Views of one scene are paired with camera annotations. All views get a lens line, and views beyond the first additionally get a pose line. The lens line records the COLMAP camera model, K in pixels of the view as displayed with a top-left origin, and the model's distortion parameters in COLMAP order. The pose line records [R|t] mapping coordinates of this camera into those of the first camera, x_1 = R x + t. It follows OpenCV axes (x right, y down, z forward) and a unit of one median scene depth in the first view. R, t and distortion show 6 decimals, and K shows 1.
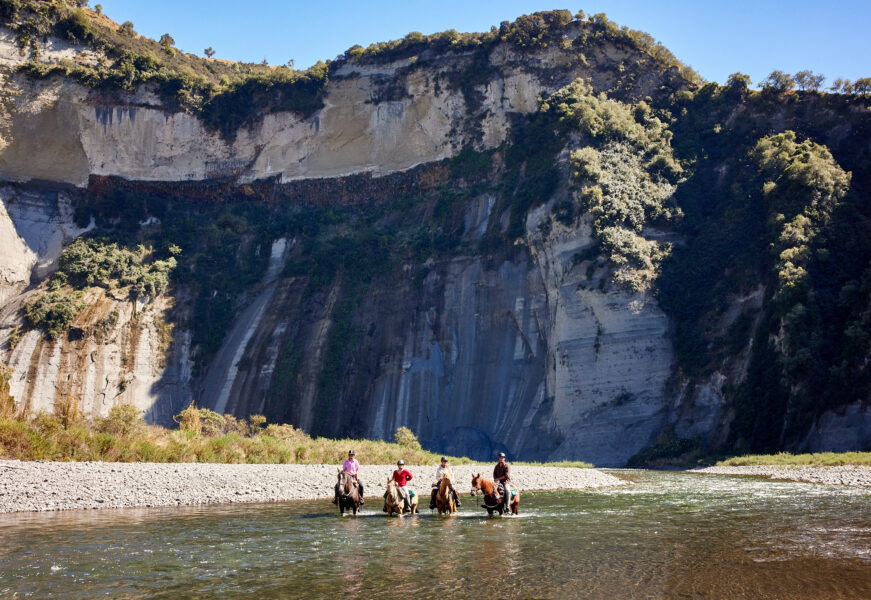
lens RADIAL K [[906.8, 0, 435.6], [0, 906.8, 302.9], [0, 0, 1]] dist [0.026452, 0.000000]
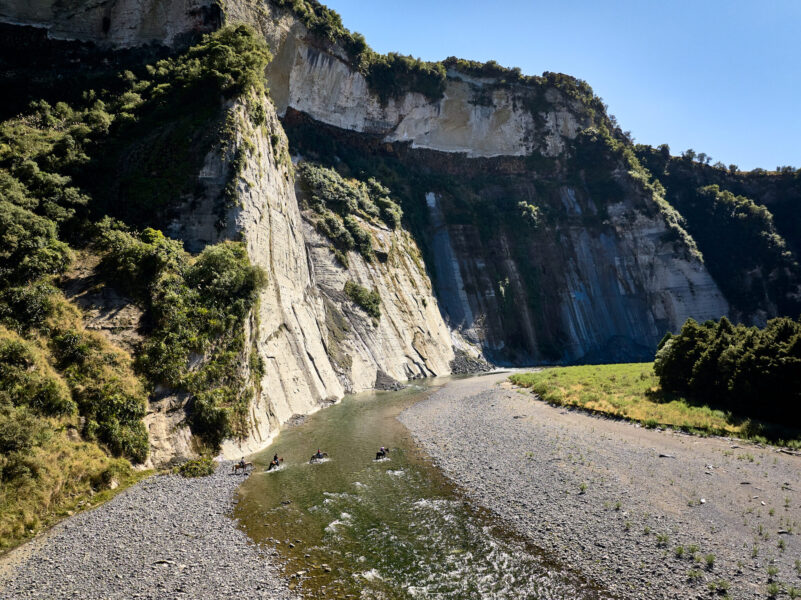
lens RADIAL K [[564.1, 0, 400.8], [0, 564.1, 297.1], [0, 0, 1]] dist [-0.004874, -0.004200]
pose [[0.771751, 0.030737, 0.635181, -0.715785], [-0.099244, 0.992414, 0.072559, 0.025526], [-0.628132, -0.119036, 0.768947, 0.369093]]
